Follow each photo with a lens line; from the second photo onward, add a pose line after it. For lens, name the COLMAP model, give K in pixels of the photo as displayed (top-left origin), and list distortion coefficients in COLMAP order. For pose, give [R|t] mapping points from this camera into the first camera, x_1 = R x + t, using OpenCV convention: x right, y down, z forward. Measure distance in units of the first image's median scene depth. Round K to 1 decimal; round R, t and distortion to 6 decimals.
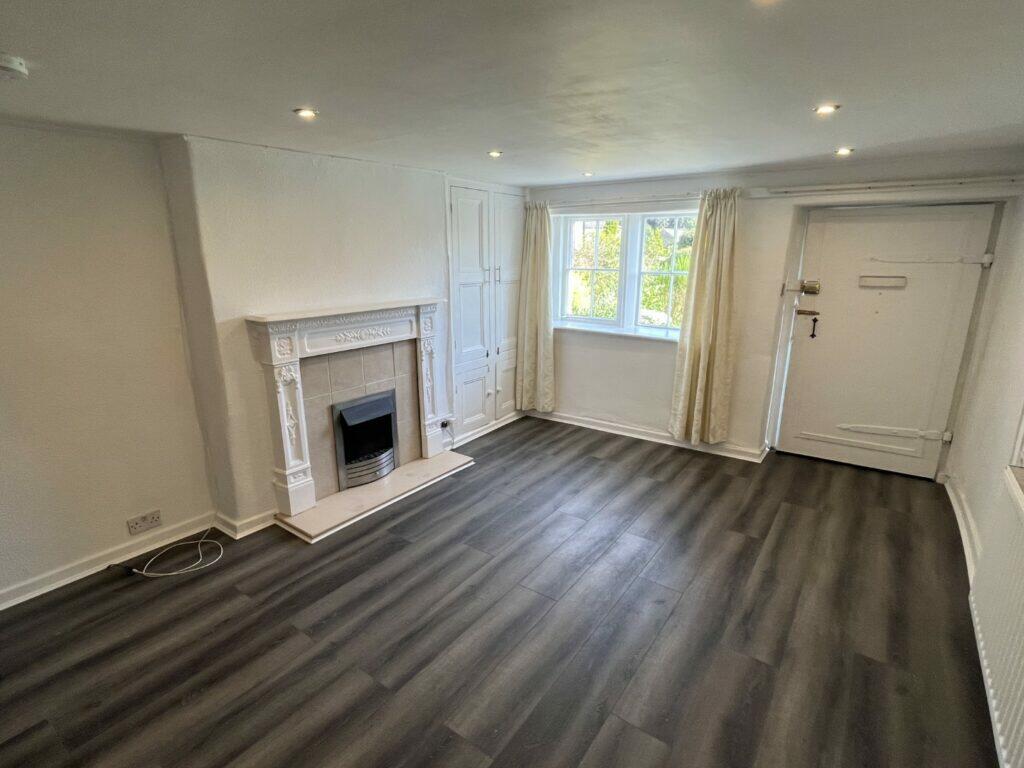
lens RADIAL K [[516.4, 0, 508.8], [0, 516.4, 386.8], [0, 0, 1]] dist [0.002440, -0.000279]
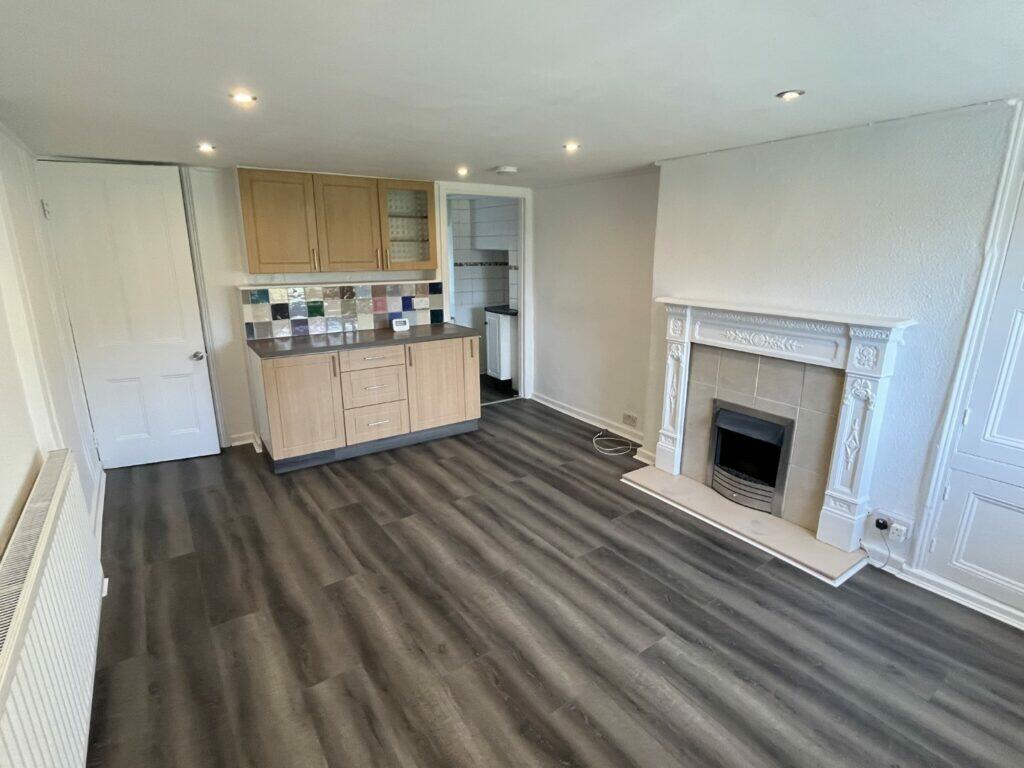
lens RADIAL K [[516.4, 0, 508.8], [0, 516.4, 386.8], [0, 0, 1]] dist [0.002440, -0.000279]
pose [[-0.324950, 0.248638, -0.912462, 0.746711], [-0.244274, 0.910016, 0.334963, -0.239968], [0.913640, 0.331737, -0.234974, 0.923476]]
